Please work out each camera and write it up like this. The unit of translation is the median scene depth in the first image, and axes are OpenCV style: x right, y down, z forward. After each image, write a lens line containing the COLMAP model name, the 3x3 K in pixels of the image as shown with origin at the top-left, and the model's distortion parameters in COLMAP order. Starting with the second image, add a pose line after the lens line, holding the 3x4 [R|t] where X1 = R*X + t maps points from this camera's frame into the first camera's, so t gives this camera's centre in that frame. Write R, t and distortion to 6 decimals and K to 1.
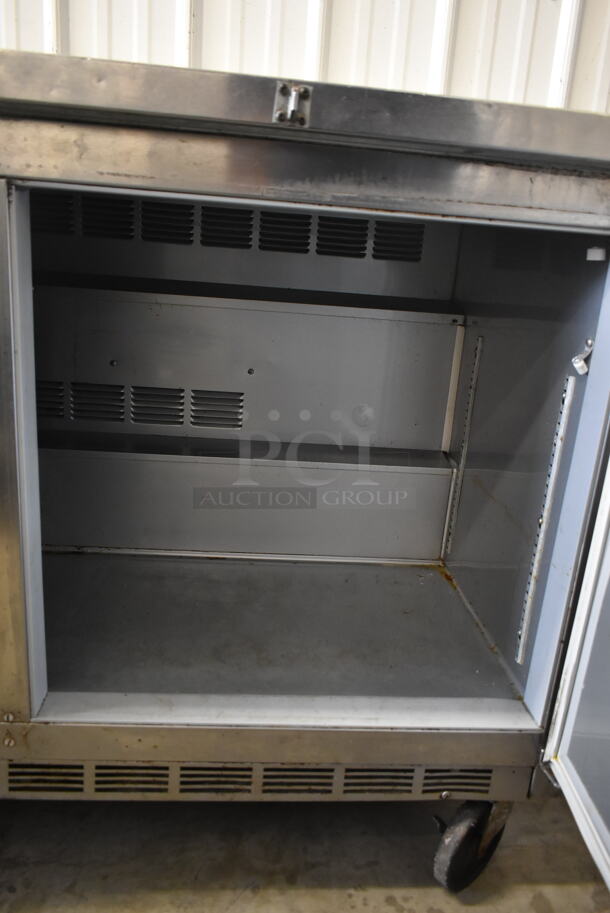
lens RADIAL K [[721.4, 0, 301.1], [0, 721.4, 459.1], [0, 0, 1]] dist [-0.023487, 0.009179]
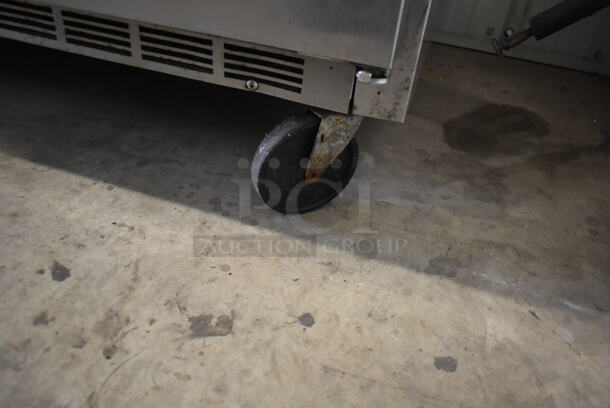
lens RADIAL K [[482.0, 0, 307.4], [0, 482.0, 202.3], [0, 0, 1]] dist [-0.023487, 0.009179]
pose [[0.913410, 0.245247, -0.324864, 0.469912], [-0.123139, 0.927203, 0.353741, 0.390084], [0.387968, -0.283107, 0.877115, 0.507004]]
